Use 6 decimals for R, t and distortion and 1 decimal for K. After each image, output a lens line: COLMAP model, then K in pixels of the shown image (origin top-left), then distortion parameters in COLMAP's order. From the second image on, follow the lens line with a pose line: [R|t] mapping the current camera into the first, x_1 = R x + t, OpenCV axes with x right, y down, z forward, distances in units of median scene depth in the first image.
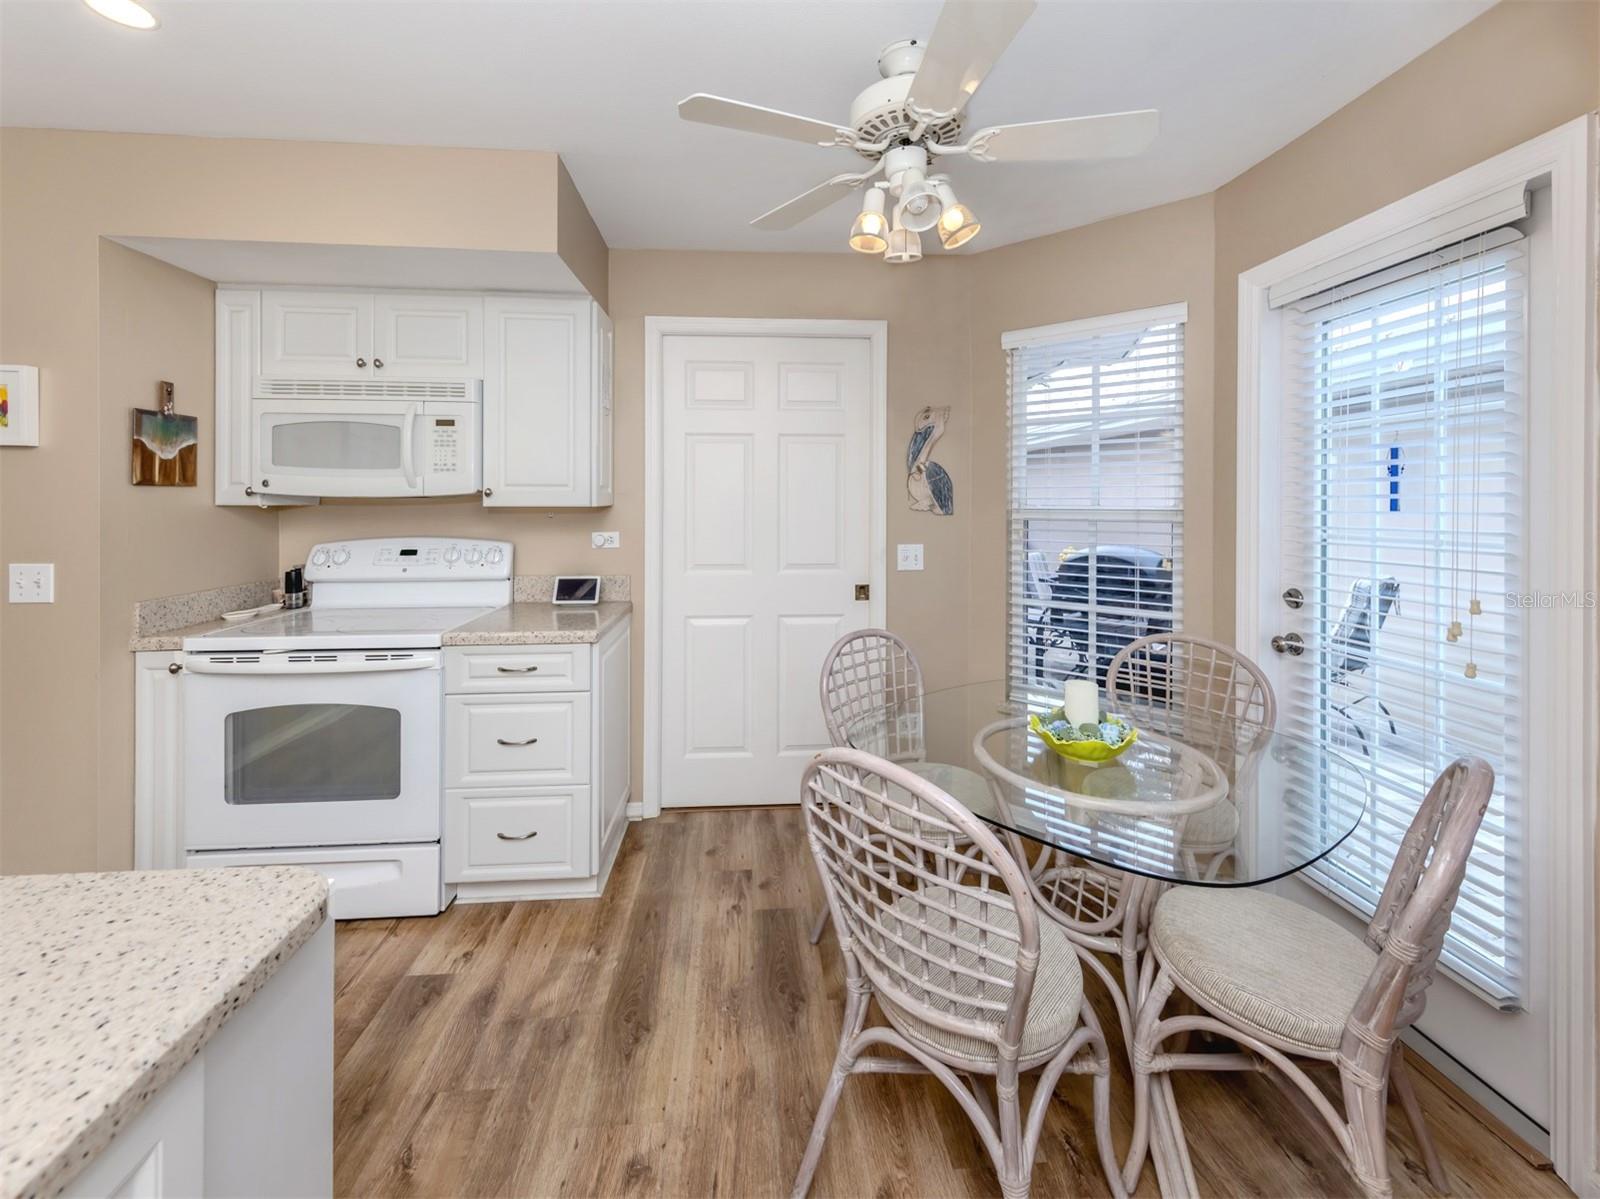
lens RADIAL K [[625.9, 0, 770.8], [0, 625.9, 513.1], [0, 0, 1]] dist [0.010105, -0.000008]
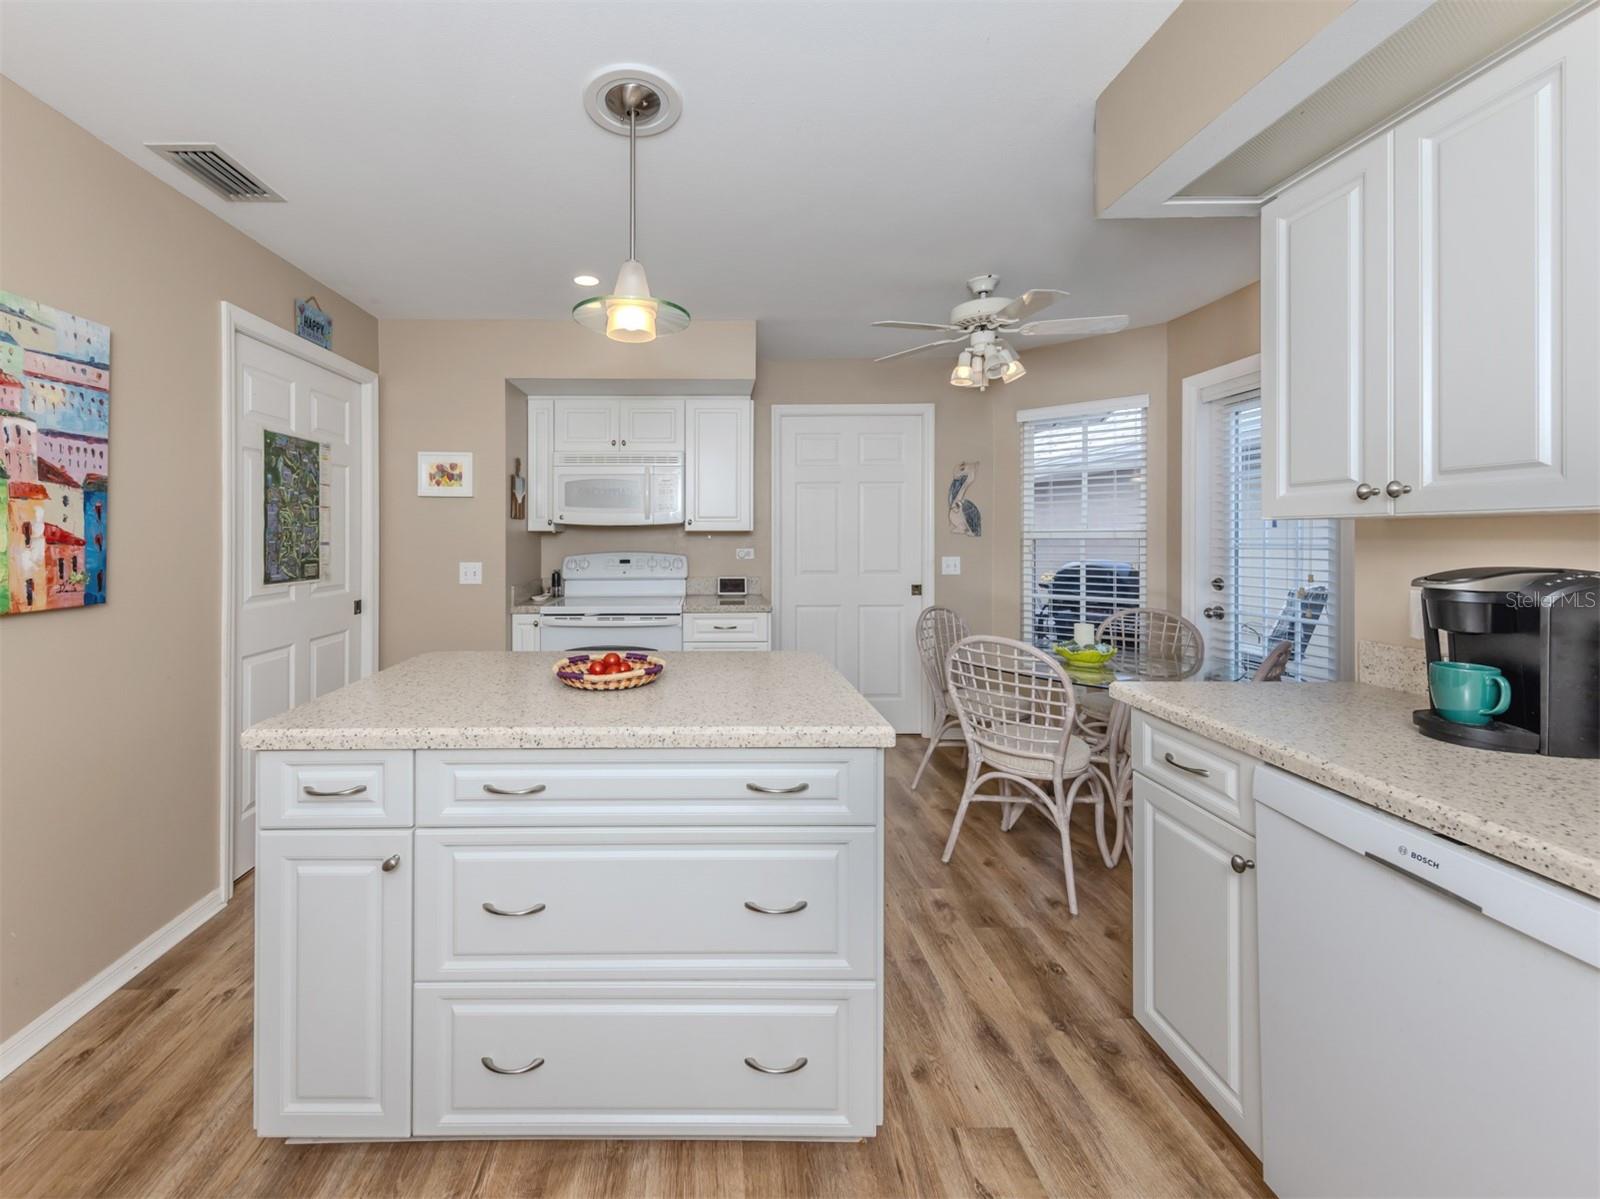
lens RADIAL K [[616.5, 0, 688.8], [0, 616.5, 549.4], [0, 0, 1]] dist [0.011333, 0.000046]
pose [[0.997736, -0.004187, -0.067120, -0.358597], [0.004271, 0.999990, 0.001121, 0.035941], [0.067115, -0.001405, 0.997744, -0.587773]]
